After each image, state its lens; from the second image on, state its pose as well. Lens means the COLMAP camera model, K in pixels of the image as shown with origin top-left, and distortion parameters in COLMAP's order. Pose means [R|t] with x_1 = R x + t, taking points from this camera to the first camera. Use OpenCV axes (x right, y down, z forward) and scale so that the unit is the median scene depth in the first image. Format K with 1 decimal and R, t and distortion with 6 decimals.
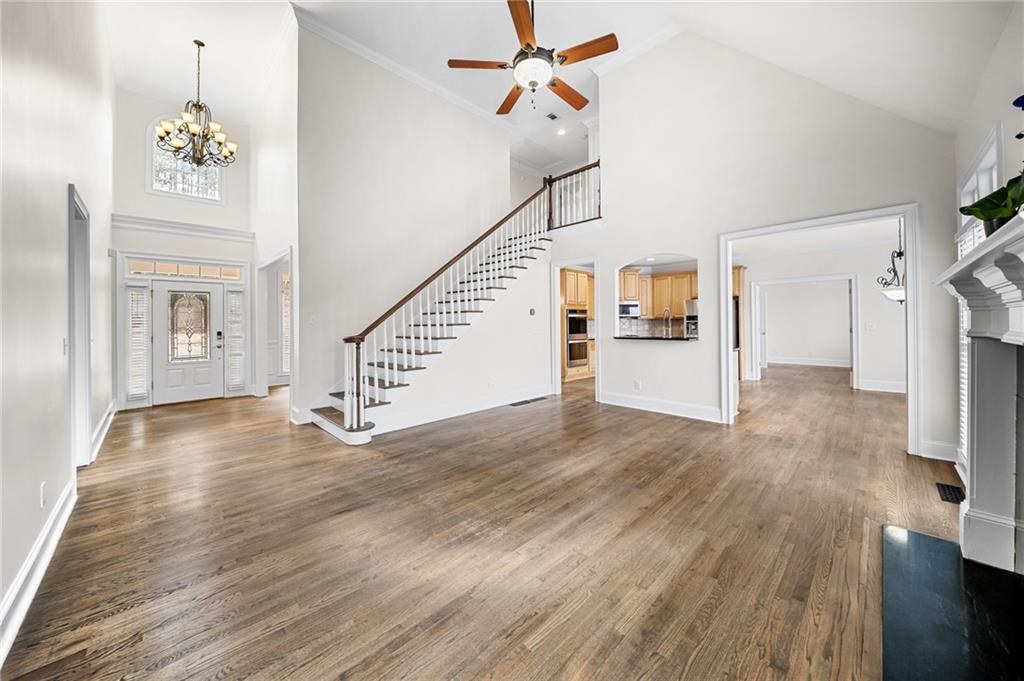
lens RADIAL K [[357.1, 0, 534.5], [0, 357.1, 320.2], [0, 0, 1]] dist [0.000494, -0.000550]
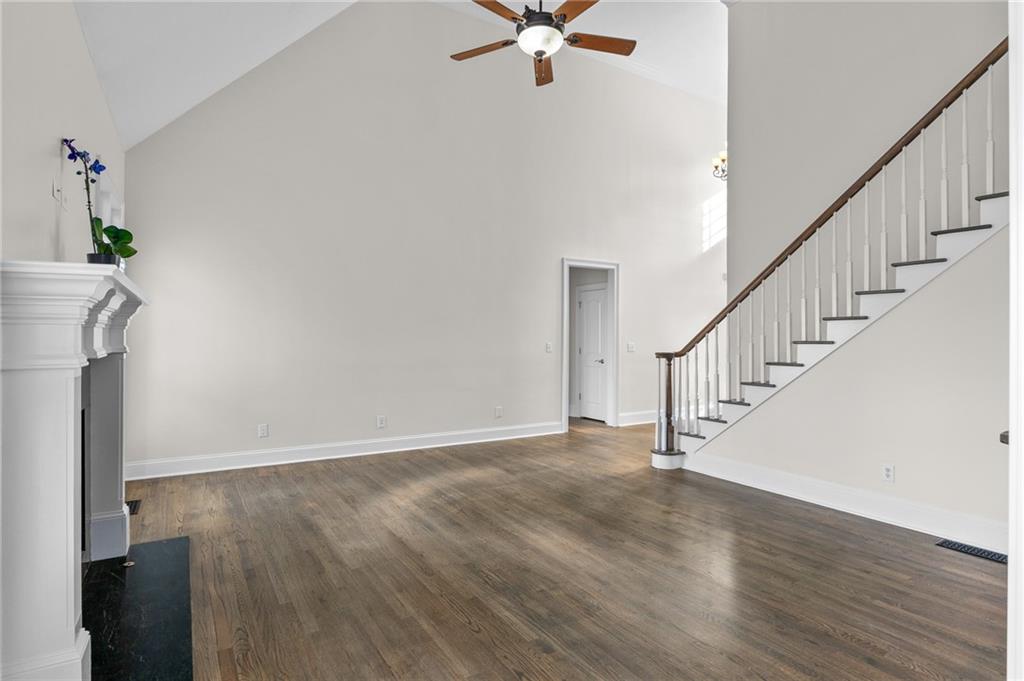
lens RADIAL K [[547.5, 0, 511.4], [0, 547.5, 339.0], [0, 0, 1]] dist [0.010895, 0.001537]
pose [[-0.253586, 0.011950, -0.967239, 1.387296], [-0.001320, 0.999918, 0.012700, -0.009891], [0.967312, 0.004497, -0.253550, 1.401486]]
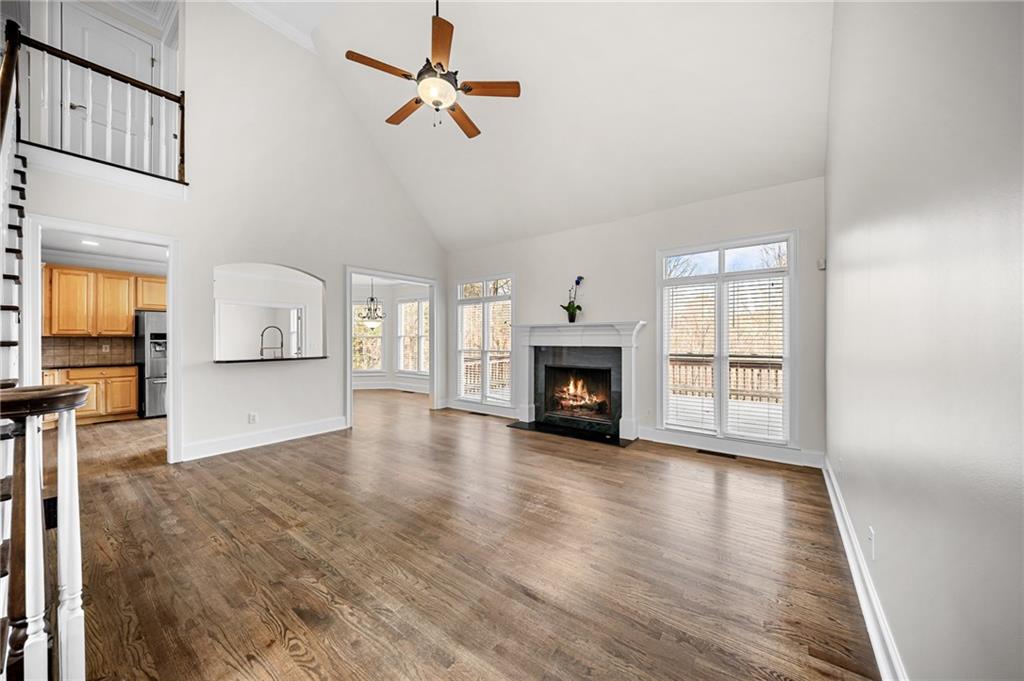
lens RADIAL K [[357.1, 0, 507.5], [0, 357.1, 331.5], [0, 0, 1]] dist [0.000494, -0.000550]
pose [[-0.095585, 0.034298, 0.994830, -1.136629], [-0.000013, 0.999406, -0.034457, 0.026462], [-0.995421, -0.003307, -0.095528, 1.000422]]
